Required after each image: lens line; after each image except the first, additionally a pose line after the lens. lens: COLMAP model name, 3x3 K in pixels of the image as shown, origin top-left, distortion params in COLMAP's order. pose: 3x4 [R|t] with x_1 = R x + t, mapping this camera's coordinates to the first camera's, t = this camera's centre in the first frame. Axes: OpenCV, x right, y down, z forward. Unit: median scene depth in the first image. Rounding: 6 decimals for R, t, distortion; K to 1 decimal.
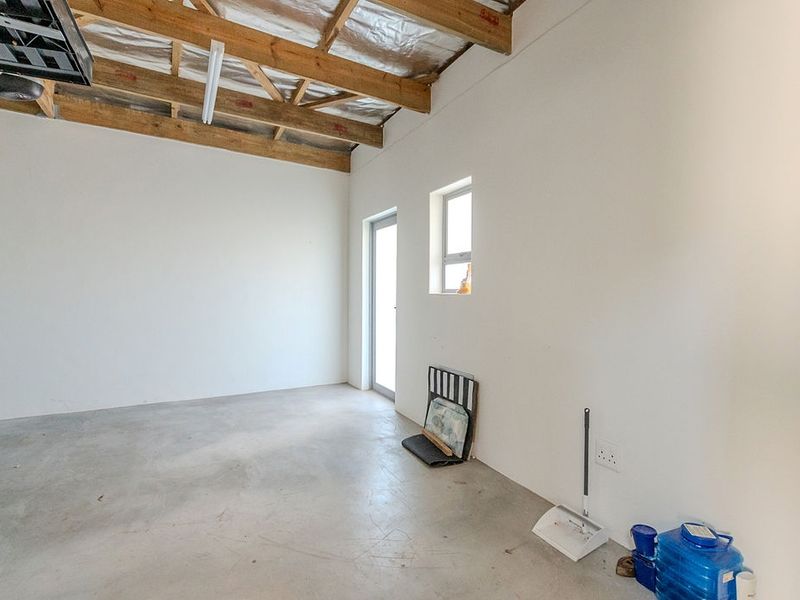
lens RADIAL K [[397.2, 0, 399.1], [0, 397.2, 295.9], [0, 0, 1]] dist [-0.000739, 0.000217]
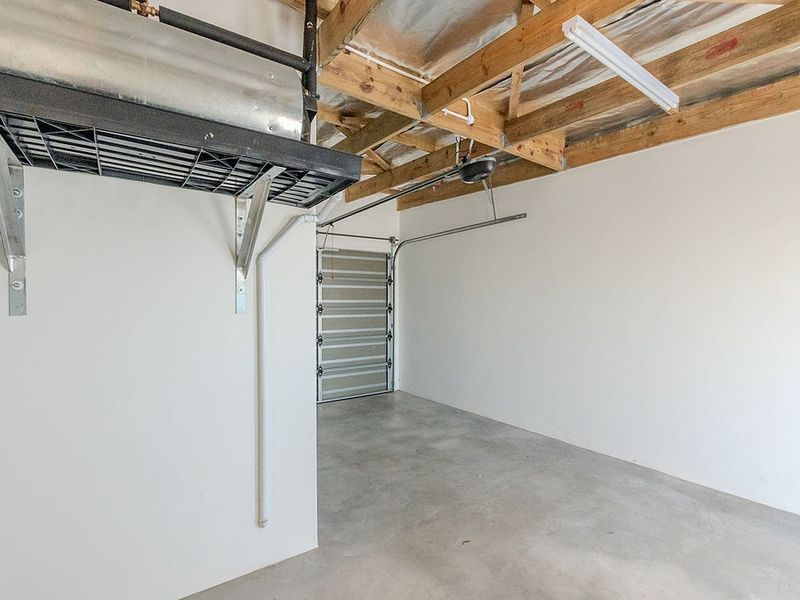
lens RADIAL K [[397.2, 0, 398.0], [0, 397.2, 303.0], [0, 0, 1]] dist [-0.000739, 0.000217]
pose [[0.125523, 0.002682, -0.992087, 0.177510], [-0.013412, 0.999910, 0.001007, -0.081773], [0.992000, 0.013179, 0.125548, 0.444554]]
